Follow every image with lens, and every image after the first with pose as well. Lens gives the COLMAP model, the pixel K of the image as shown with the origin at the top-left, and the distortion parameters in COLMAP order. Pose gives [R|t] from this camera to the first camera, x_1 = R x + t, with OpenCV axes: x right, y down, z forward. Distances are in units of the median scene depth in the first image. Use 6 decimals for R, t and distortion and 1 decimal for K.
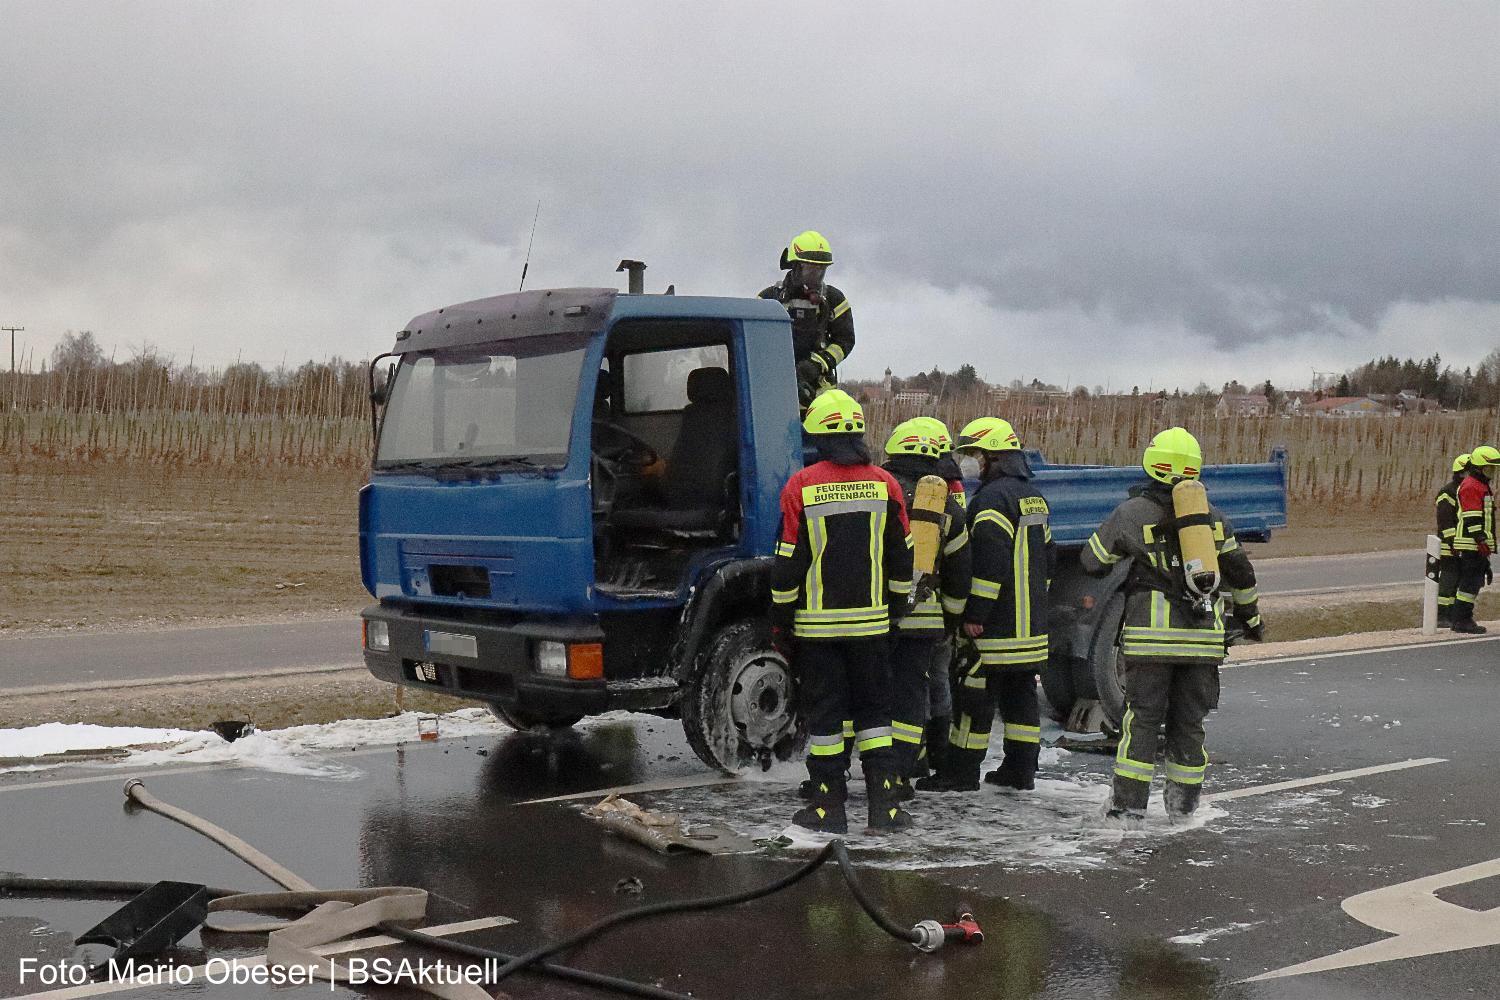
lens RADIAL K [[1789.6, 0, 718.3], [0, 1789.6, 500.1], [0, 0, 1]] dist [0.033888, -0.003847]
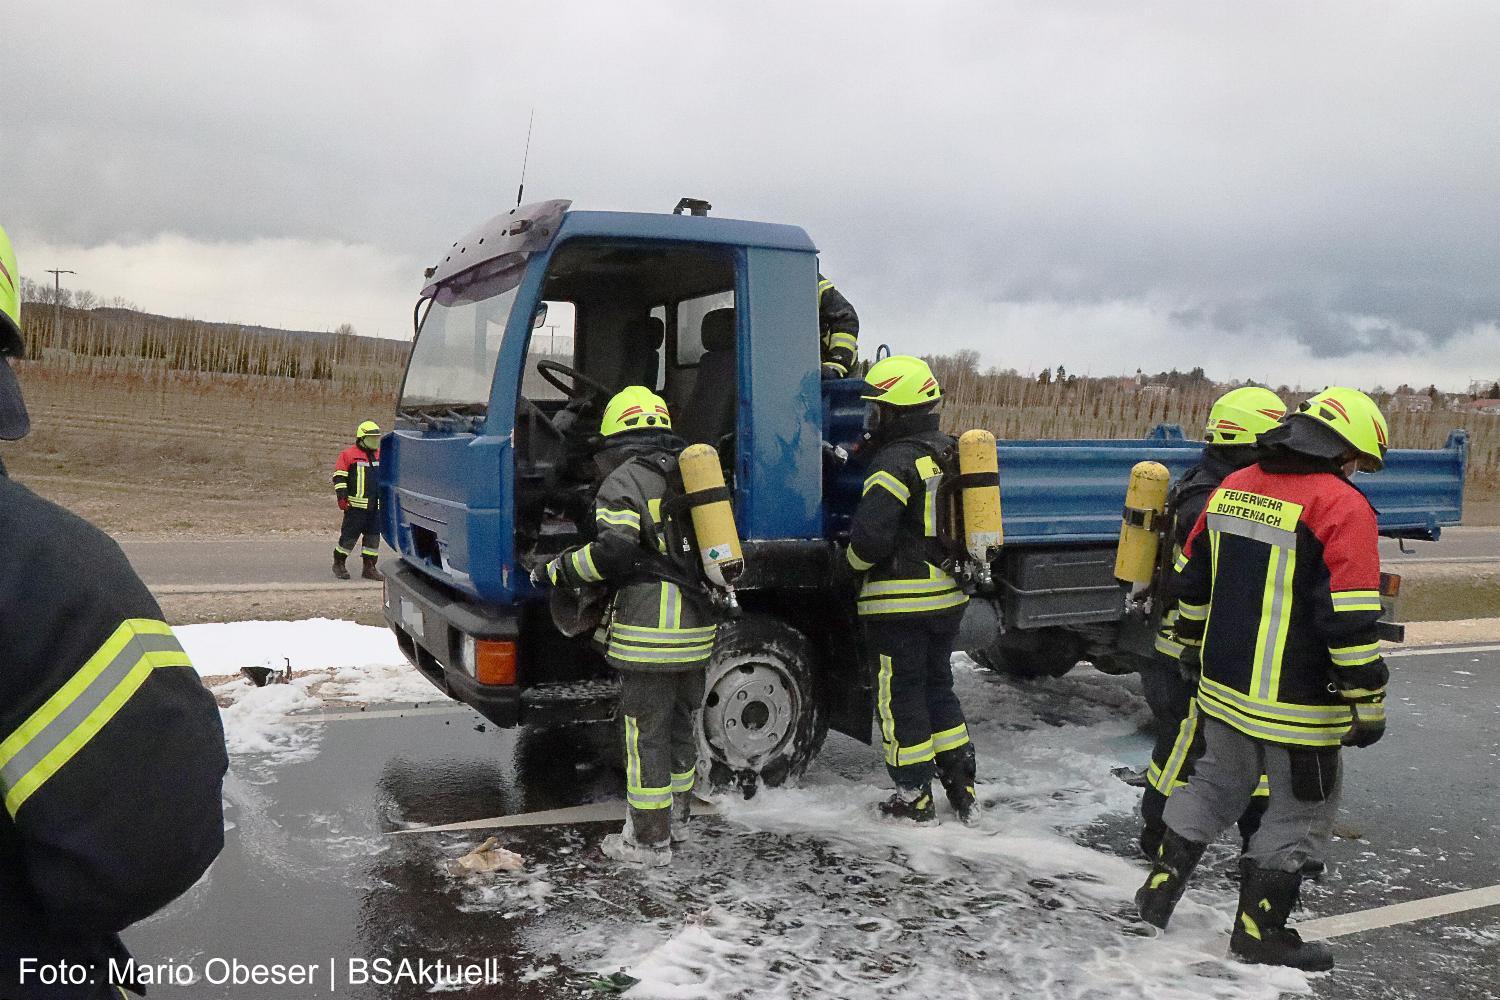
lens RADIAL K [[1193.2, 0, 727.4], [0, 1193.2, 500.1], [0, 0, 1]] dist [-0.004247, 0.003769]
pose [[0.971913, 0.052973, -0.229301, 0.135121], [-0.043162, 0.997934, 0.047597, -0.011561], [0.231349, -0.036363, 0.972191, 0.469098]]
